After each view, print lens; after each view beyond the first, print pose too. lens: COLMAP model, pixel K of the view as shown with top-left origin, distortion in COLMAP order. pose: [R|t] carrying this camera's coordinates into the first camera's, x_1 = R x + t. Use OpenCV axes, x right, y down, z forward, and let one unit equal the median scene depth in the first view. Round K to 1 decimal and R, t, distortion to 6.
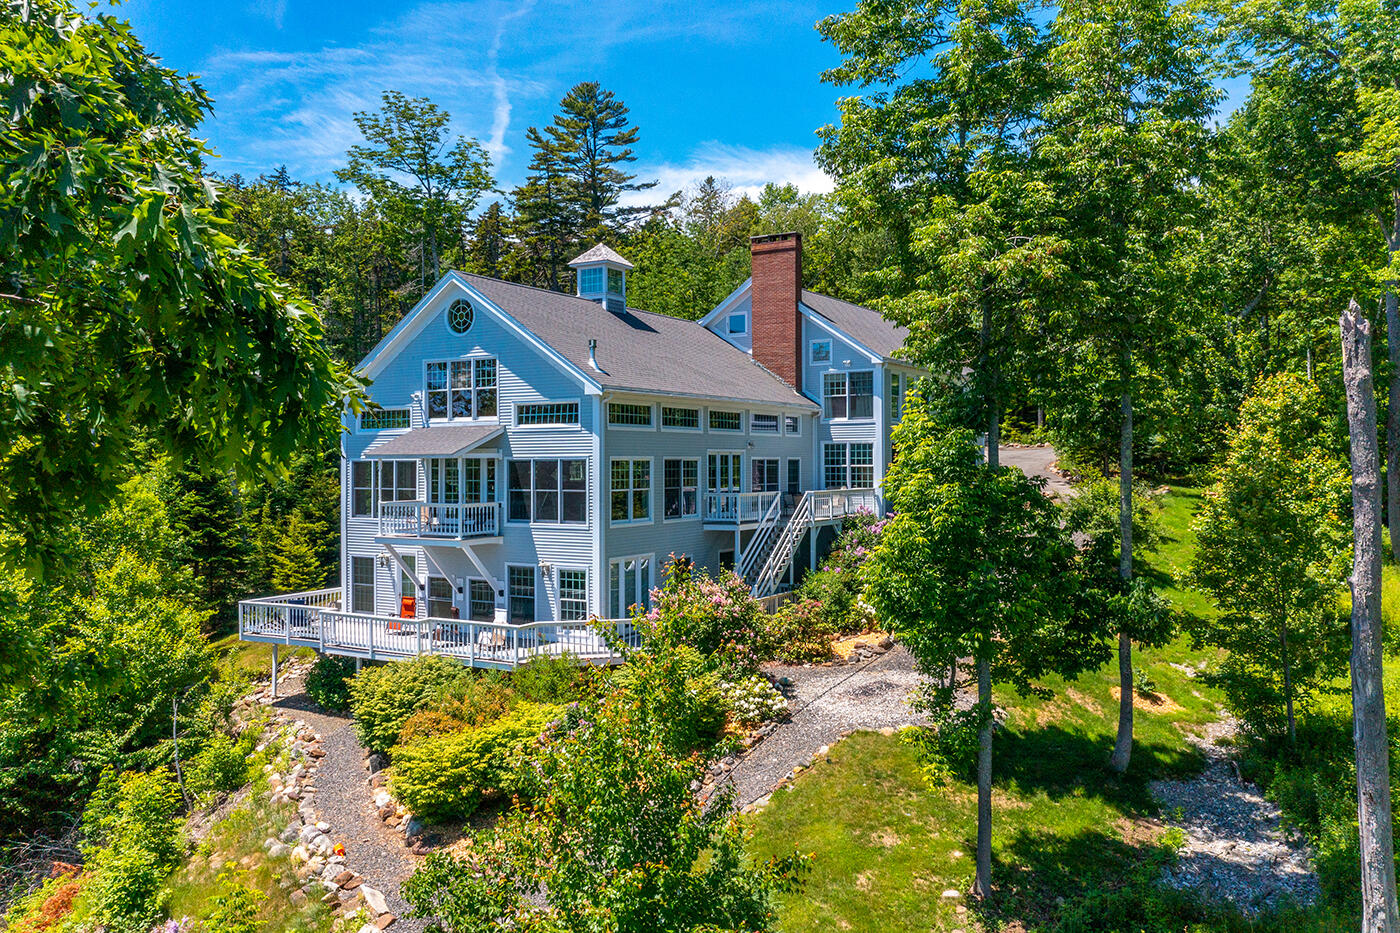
lens RADIAL K [[1077.3, 0, 689.9], [0, 1077.3, 467.8], [0, 0, 1]] dist [0.029456, -0.005407]
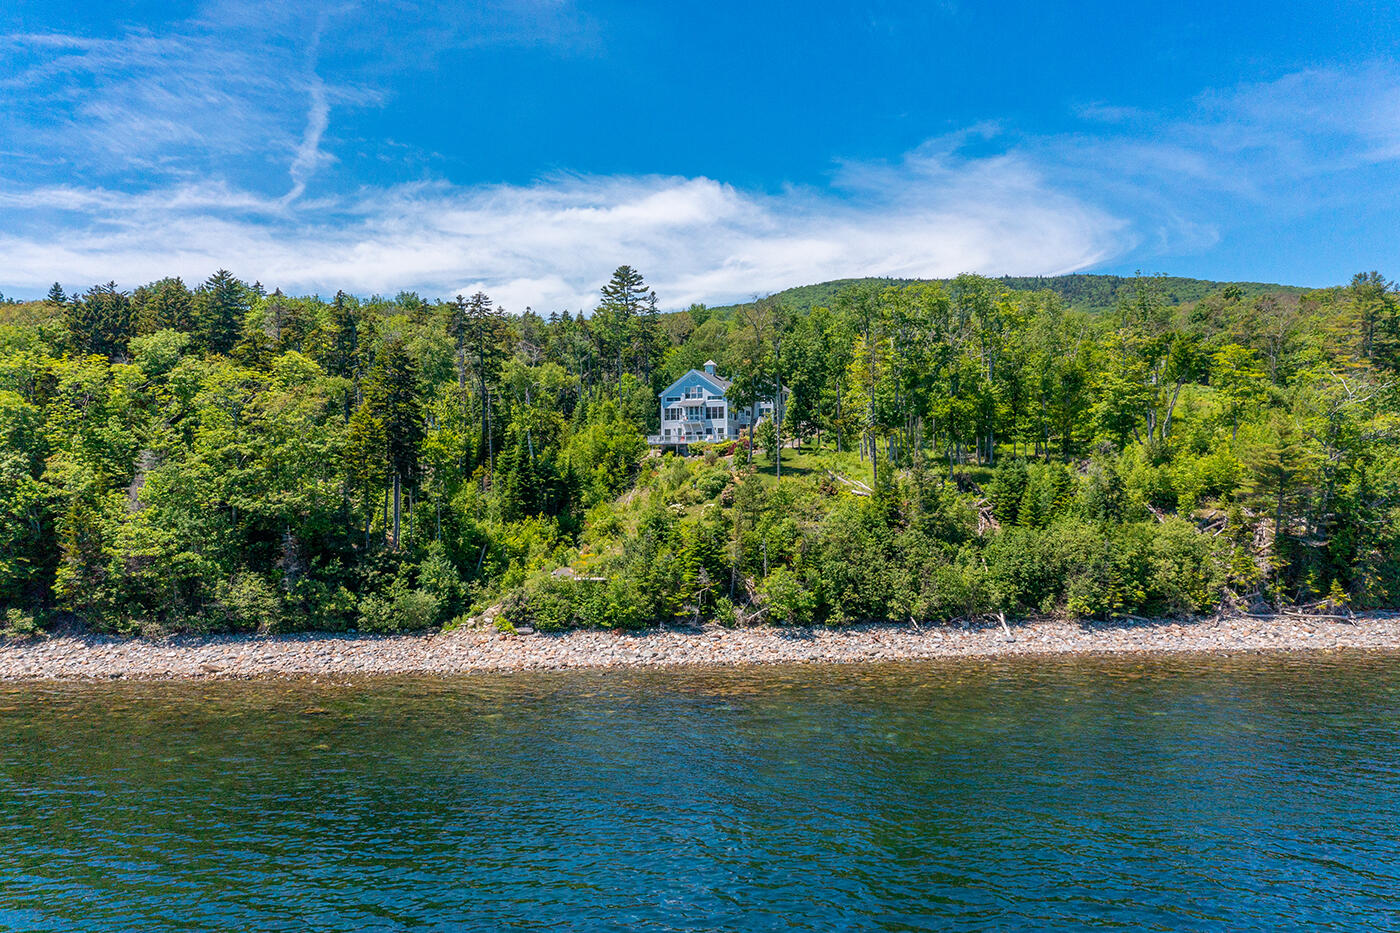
lens RADIAL K [[1077.3, 0, 712.3], [0, 1077.3, 476.1], [0, 0, 1]] dist [0.029456, -0.005407]
pose [[0.979202, 0.007126, 0.202764, -1.079419], [-0.006690, 0.999974, -0.002833, 0.306393], [-0.202779, 0.001418, 0.979224, -3.658154]]
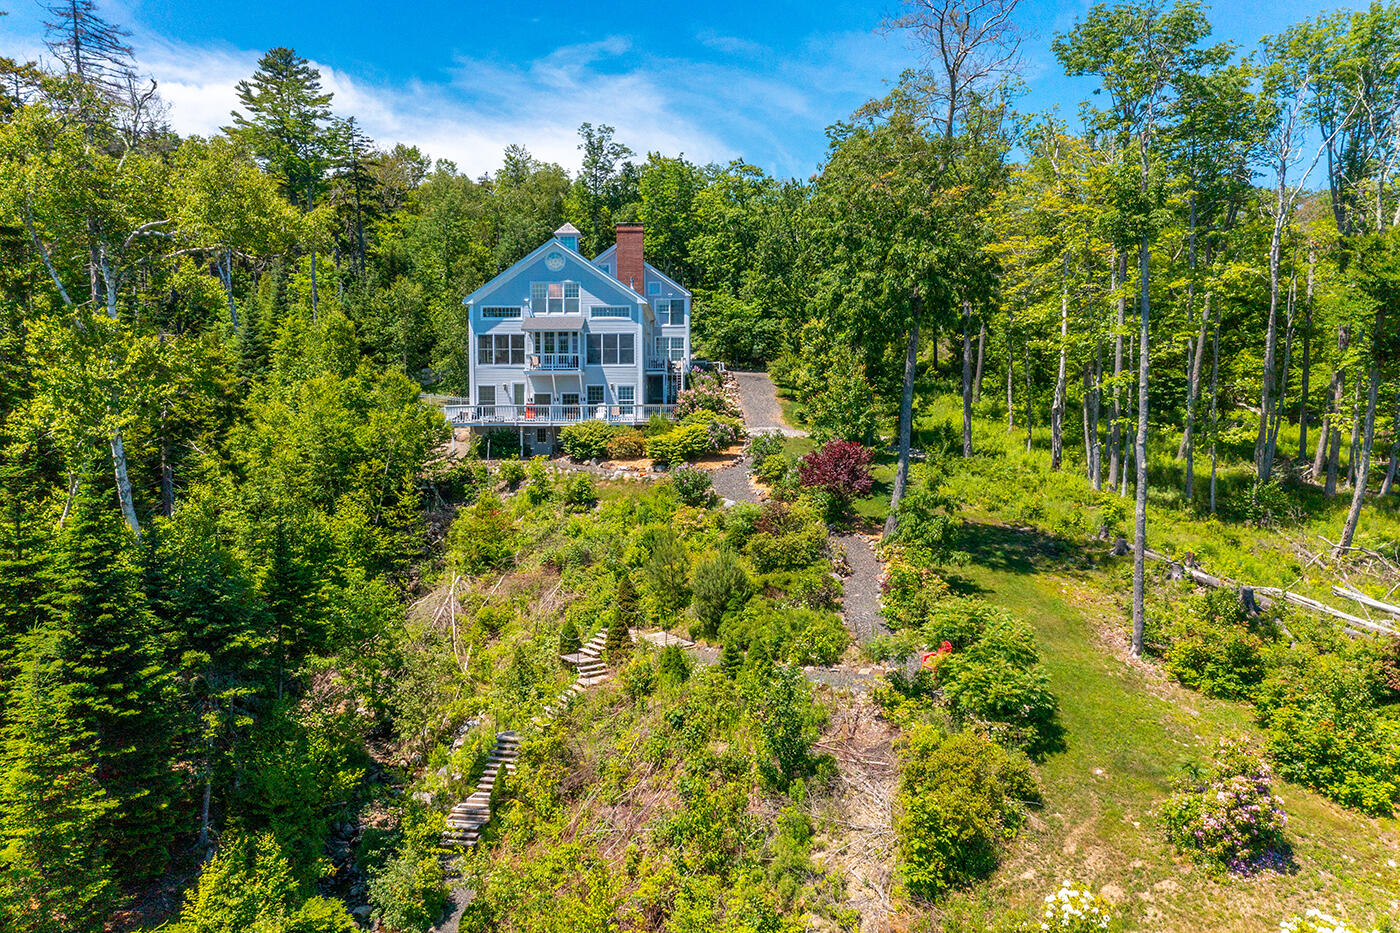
lens RADIAL K [[1077.3, 0, 694.8], [0, 1077.3, 465.3], [0, 0, 1]] dist [0.029456, -0.005407]
pose [[0.854095, -0.028727, 0.519323, -1.001111], [0.001182, 0.998578, 0.053293, 0.124760], [-0.520116, -0.044903, 0.852914, -0.814139]]
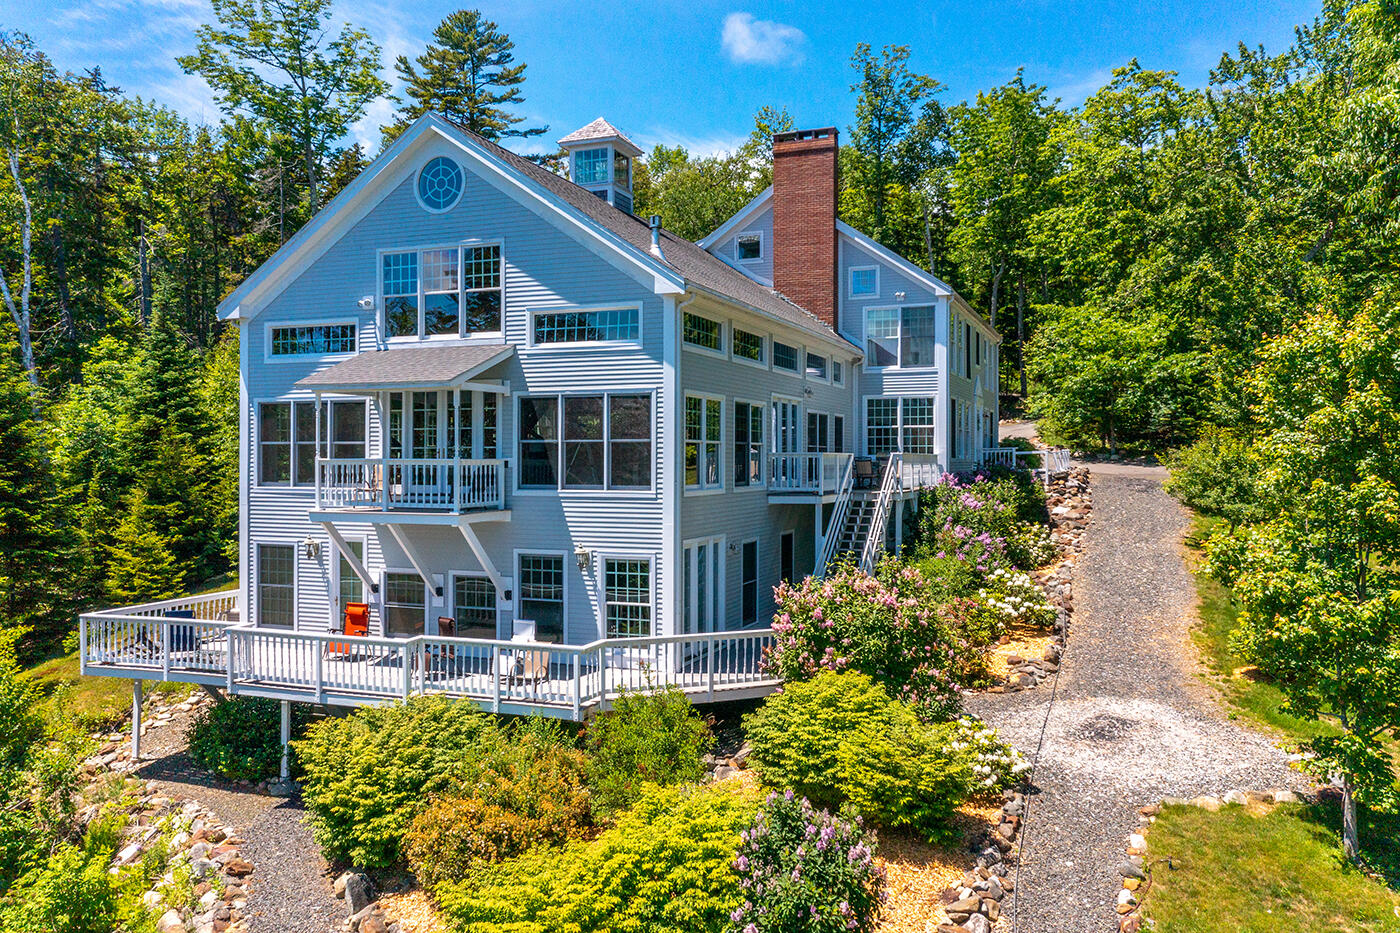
lens RADIAL K [[1077.3, 0, 698.5], [0, 1077.3, 467.7], [0, 0, 1]] dist [0.029456, -0.005407]
pose [[0.986234, 0.003471, 0.165317, -0.159432], [-0.004163, 0.999984, 0.003841, 0.031889], [-0.165301, -0.004476, 0.986233, 0.300855]]
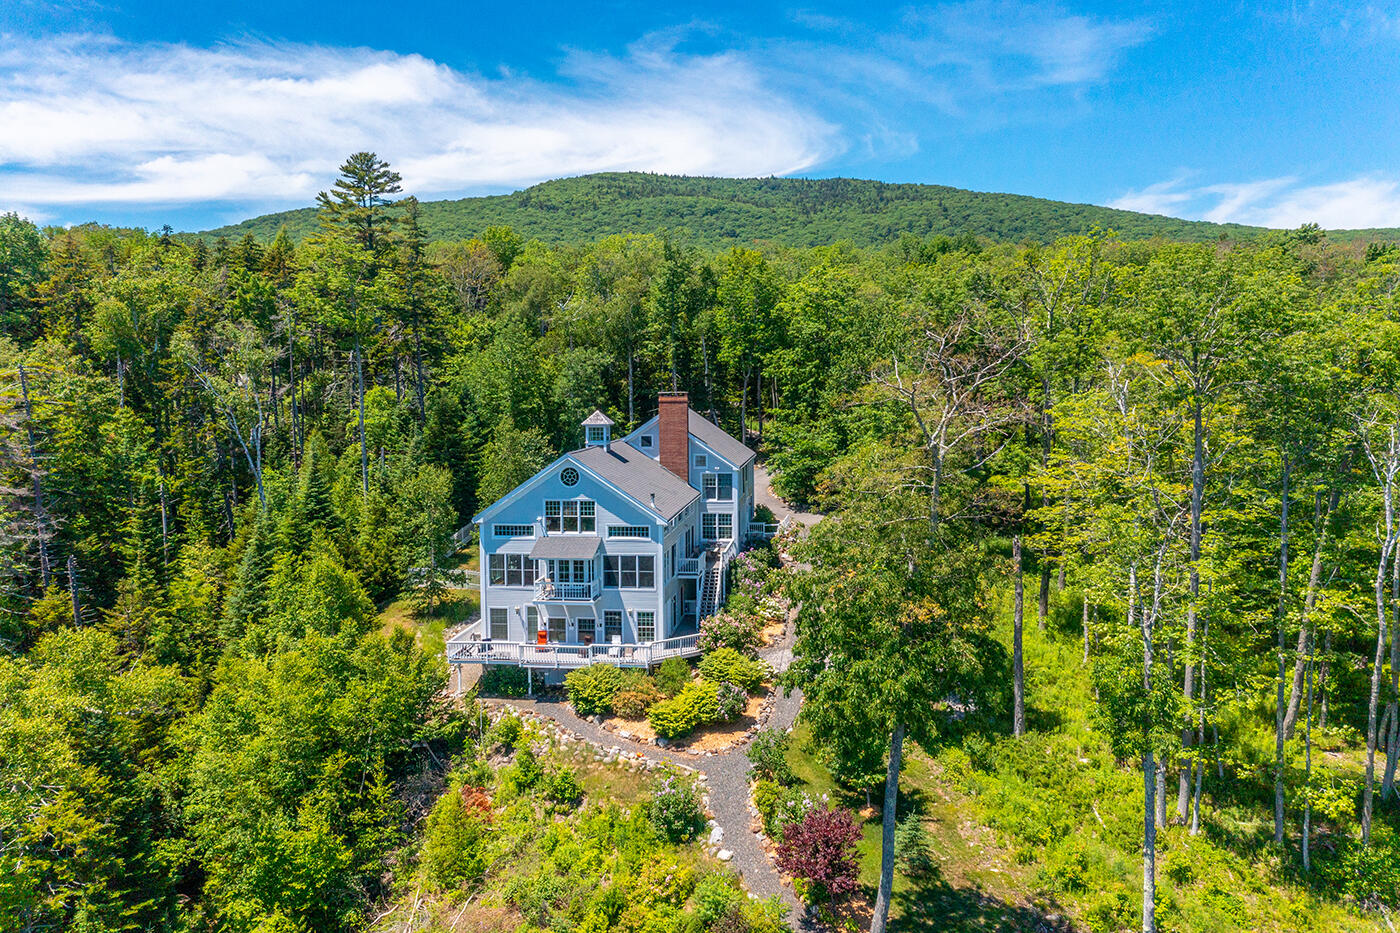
lens RADIAL K [[1077.3, 0, 707.3], [0, 1077.3, 459.7], [0, 0, 1]] dist [0.029456, -0.005407]
pose [[0.912485, -0.030612, 0.407962, -0.721815], [0.002900, 0.997656, 0.068373, -0.284818], [-0.409099, -0.061207, 0.910435, -0.735718]]
